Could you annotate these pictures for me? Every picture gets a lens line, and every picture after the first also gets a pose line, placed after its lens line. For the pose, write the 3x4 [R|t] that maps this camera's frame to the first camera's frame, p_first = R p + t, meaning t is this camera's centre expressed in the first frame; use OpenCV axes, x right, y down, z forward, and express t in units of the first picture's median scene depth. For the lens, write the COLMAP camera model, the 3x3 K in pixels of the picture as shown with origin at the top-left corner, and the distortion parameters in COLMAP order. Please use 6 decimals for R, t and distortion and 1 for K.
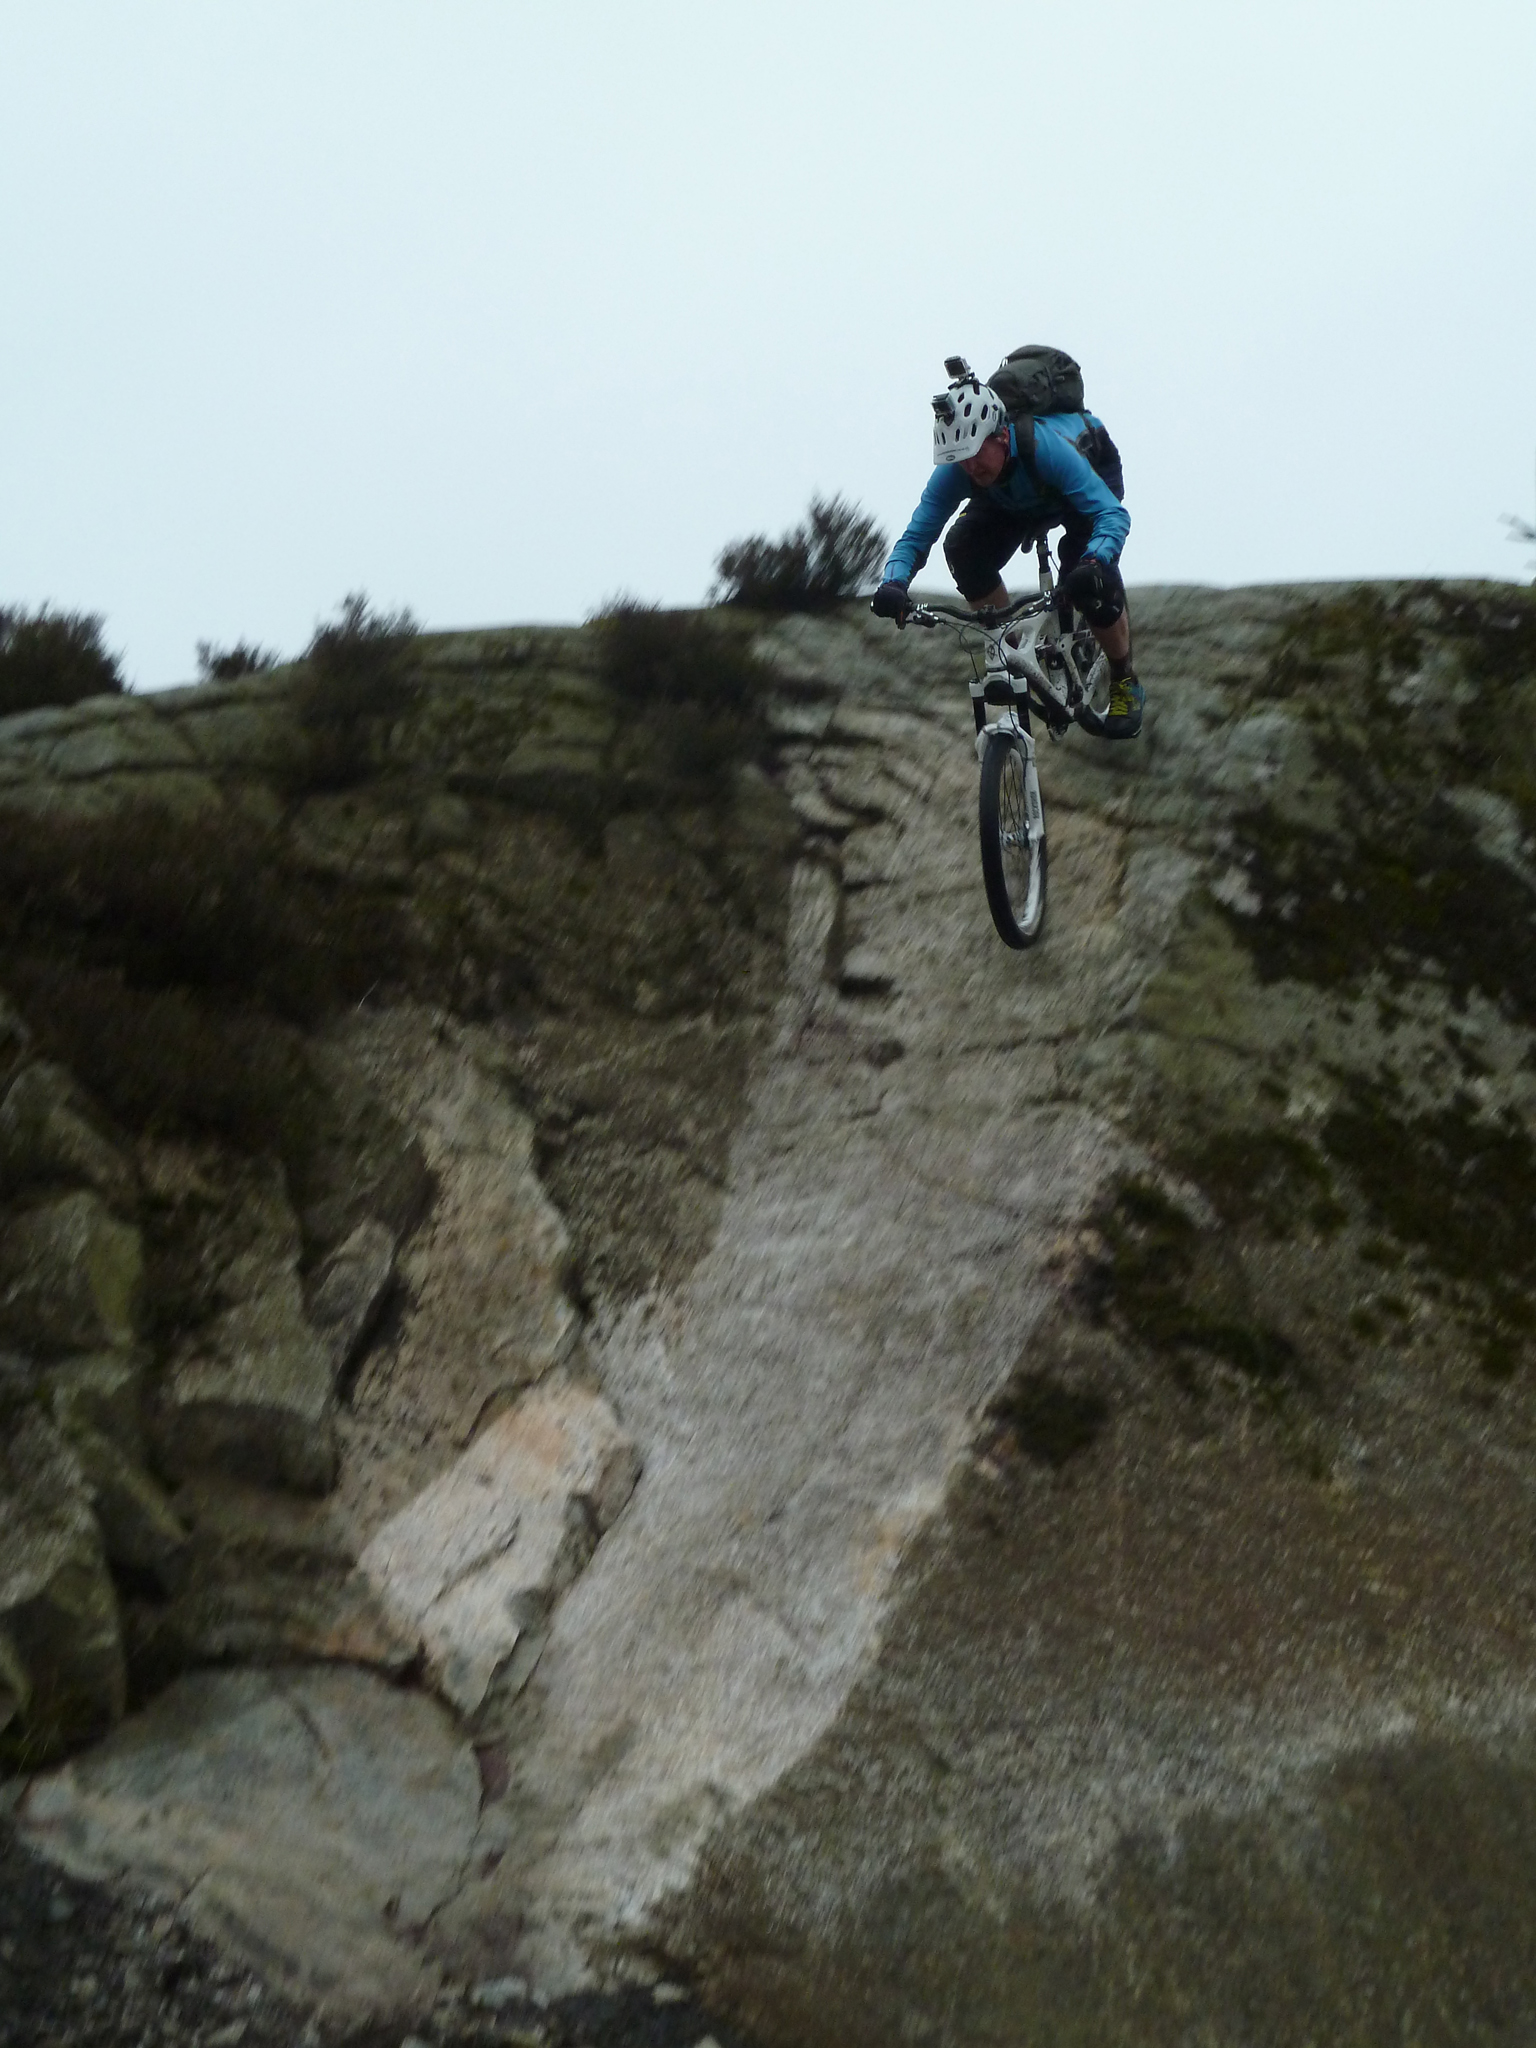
lens RADIAL K [[3133.5, 0, 800.7], [0, 3133.5, 1020.5], [0, 0, 1]] dist [-0.022795, 0.000000]
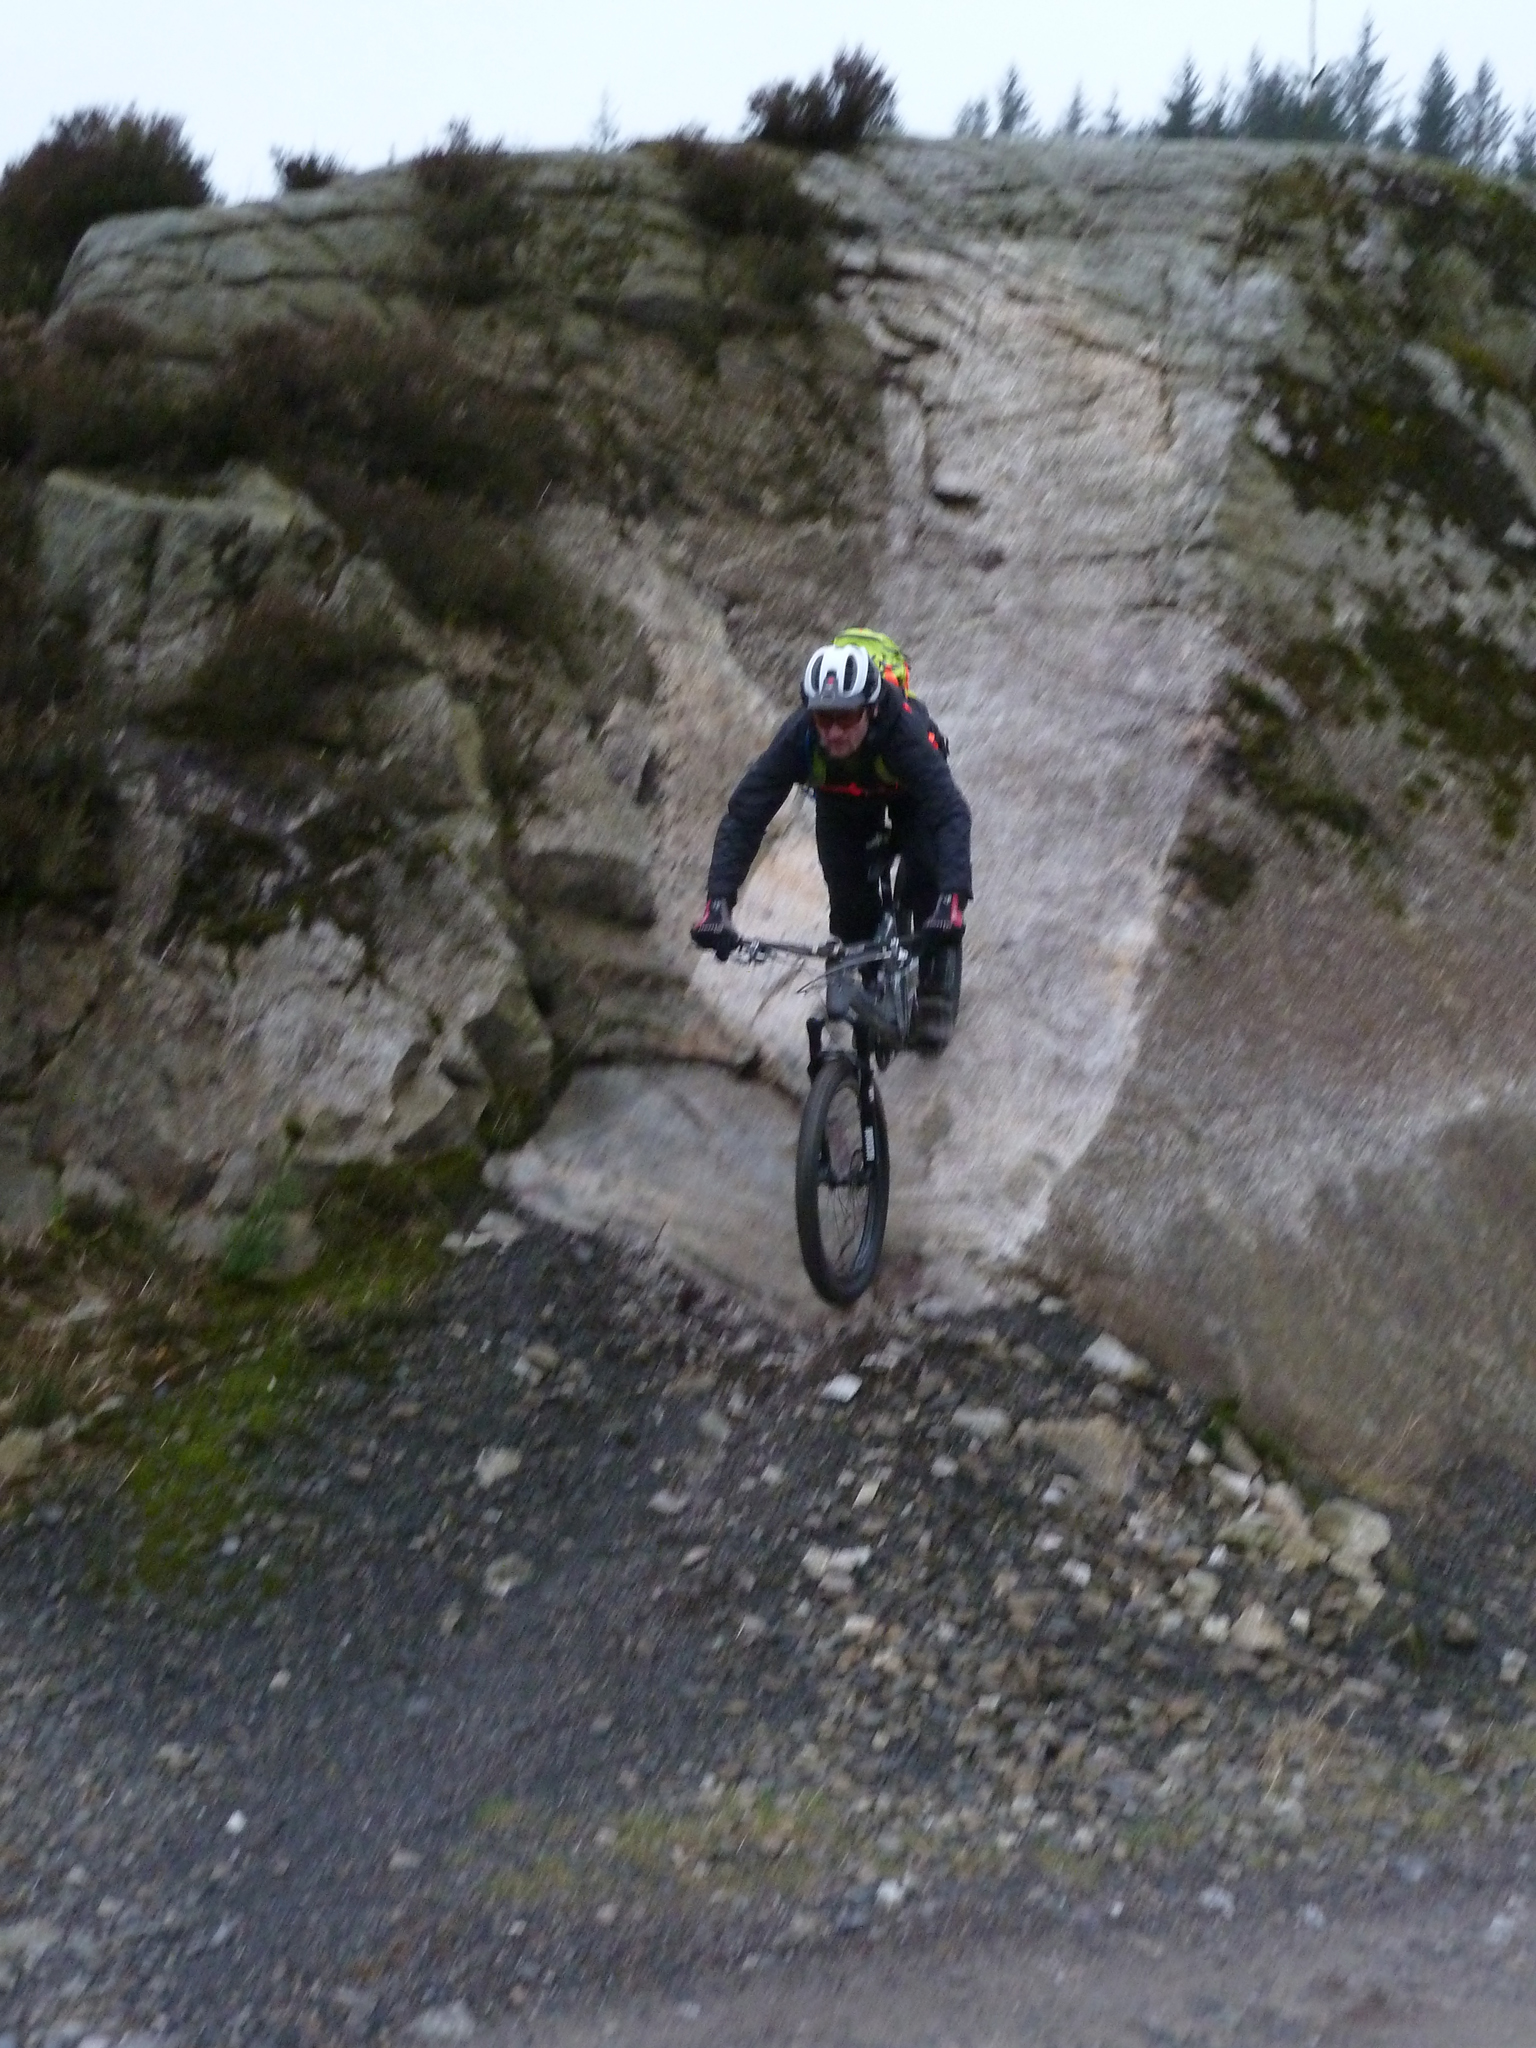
lens RADIAL K [[2932.5, 0, 797.0], [0, 2932.5, 1034.0], [0, 0, 1]] dist [-0.020148, 0.000000]
pose [[0.982151, -0.003755, 0.188054, -0.276134], [-0.034110, 0.979667, 0.197711, -0.033335], [-0.184973, -0.200597, 0.962053, -0.116203]]
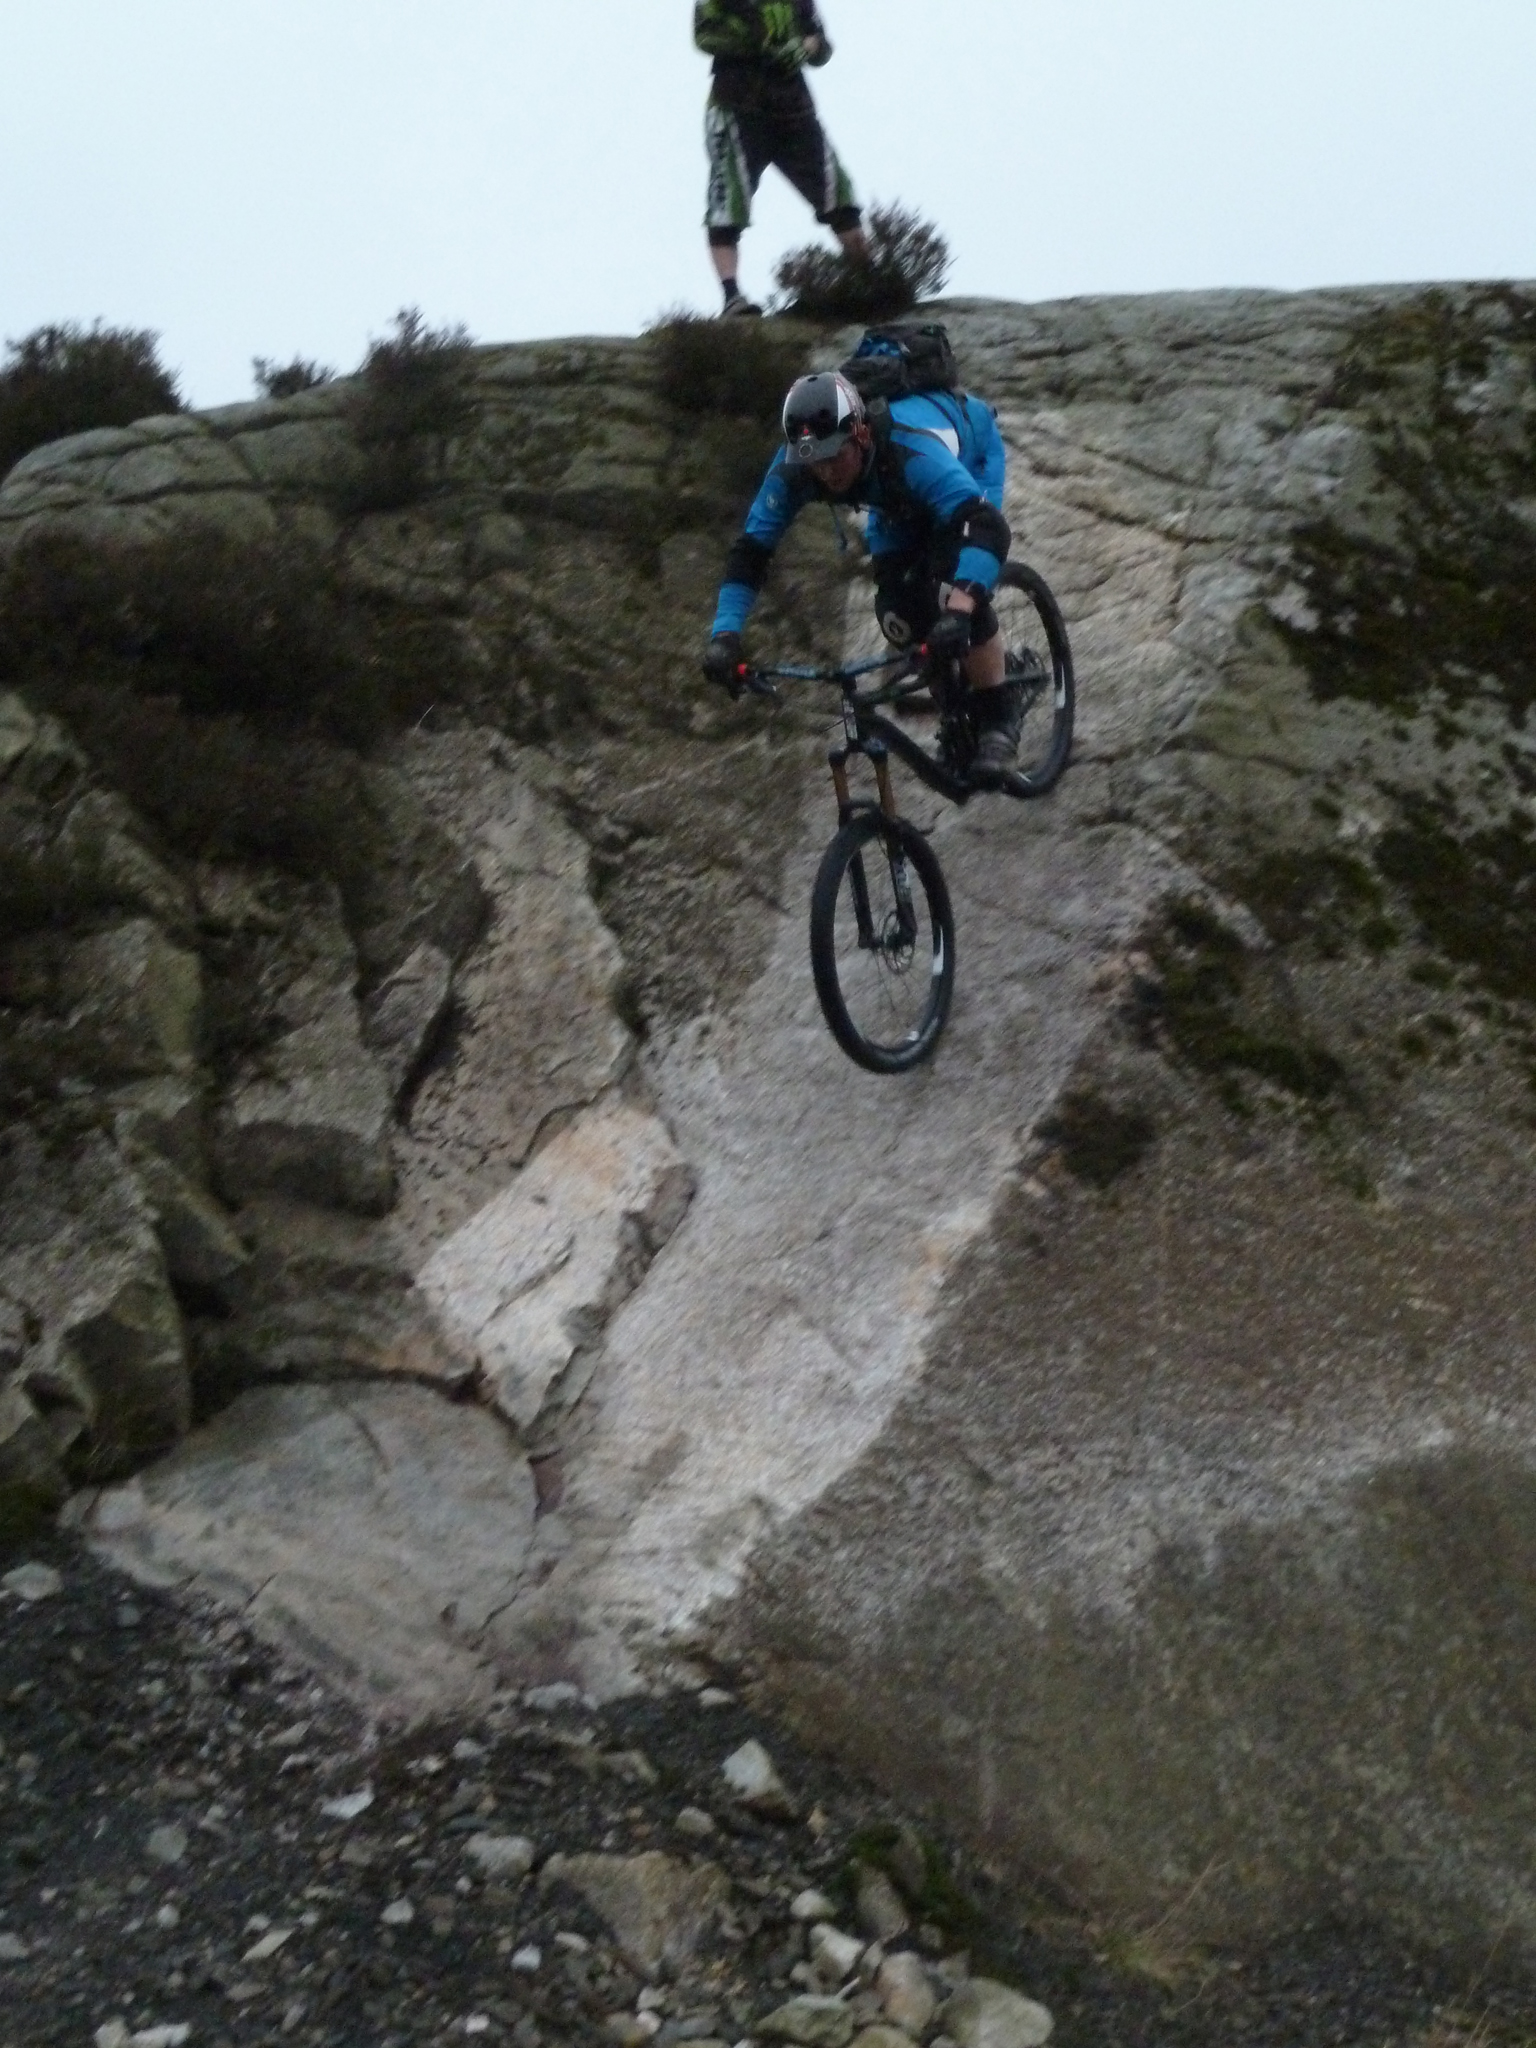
lens RADIAL K [[3133.5, 0, 797.4], [0, 3133.5, 1025.8], [0, 0, 1]] dist [-0.022795, 0.000000]
pose [[0.999557, -0.003043, -0.029594, 0.011666], [0.005902, 0.995265, 0.097016, -0.006909], [0.029158, -0.097147, 0.994843, -0.004475]]
